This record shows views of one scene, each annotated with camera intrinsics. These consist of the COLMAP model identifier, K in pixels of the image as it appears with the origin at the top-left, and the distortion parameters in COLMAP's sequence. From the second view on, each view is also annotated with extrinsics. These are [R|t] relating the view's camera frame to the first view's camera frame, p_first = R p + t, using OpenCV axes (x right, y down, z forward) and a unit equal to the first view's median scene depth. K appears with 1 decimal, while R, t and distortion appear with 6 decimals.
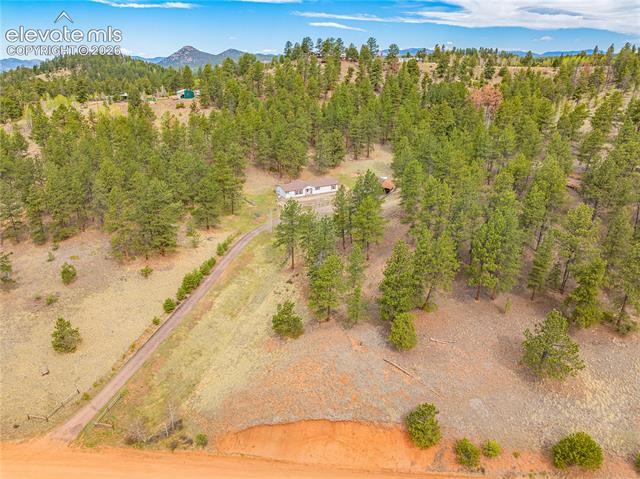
lens RADIAL K [[446.6, 0, 320.0], [0, 446.6, 239.5], [0, 0, 1]] dist [-0.019716, -0.000331]
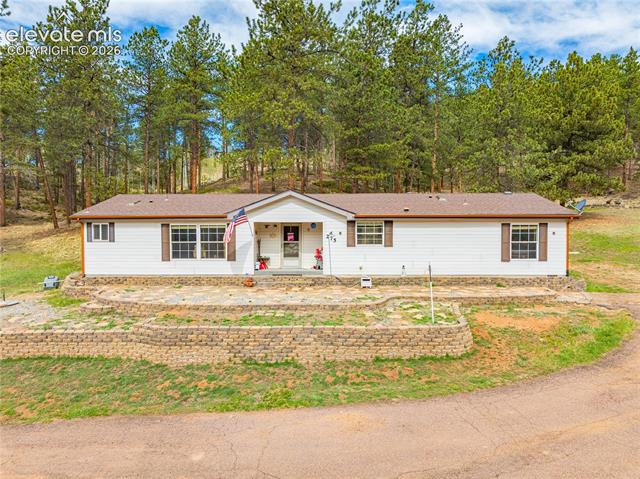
lens RADIAL K [[446.6, 0, 320.0], [0, 446.6, 239.5], [0, 0, 1]] dist [-0.019716, -0.000331]
pose [[0.880133, 0.029346, -0.473818, 0.035147], [-0.191998, 0.934821, -0.298743, -0.067086], [0.434168, 0.353905, 0.828401, 0.806877]]
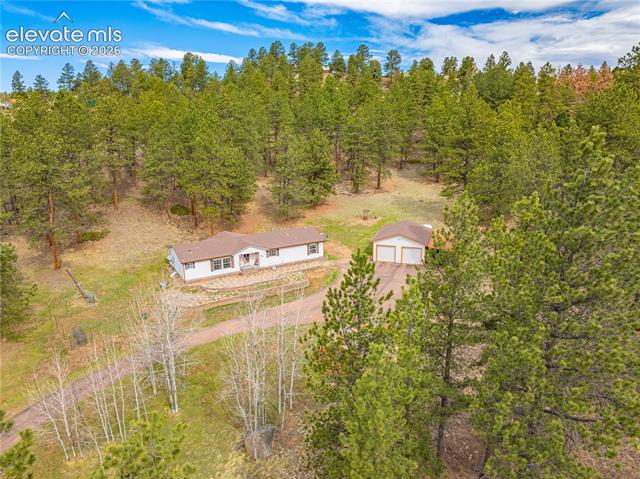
lens RADIAL K [[446.6, 0, 320.0], [0, 446.6, 239.5], [0, 0, 1]] dist [-0.019716, -0.000331]
pose [[0.999115, -0.007370, 0.041419, 0.018258], [0.012313, 0.992651, -0.120384, -0.069779], [-0.040228, 0.120787, 0.991863, 0.541361]]
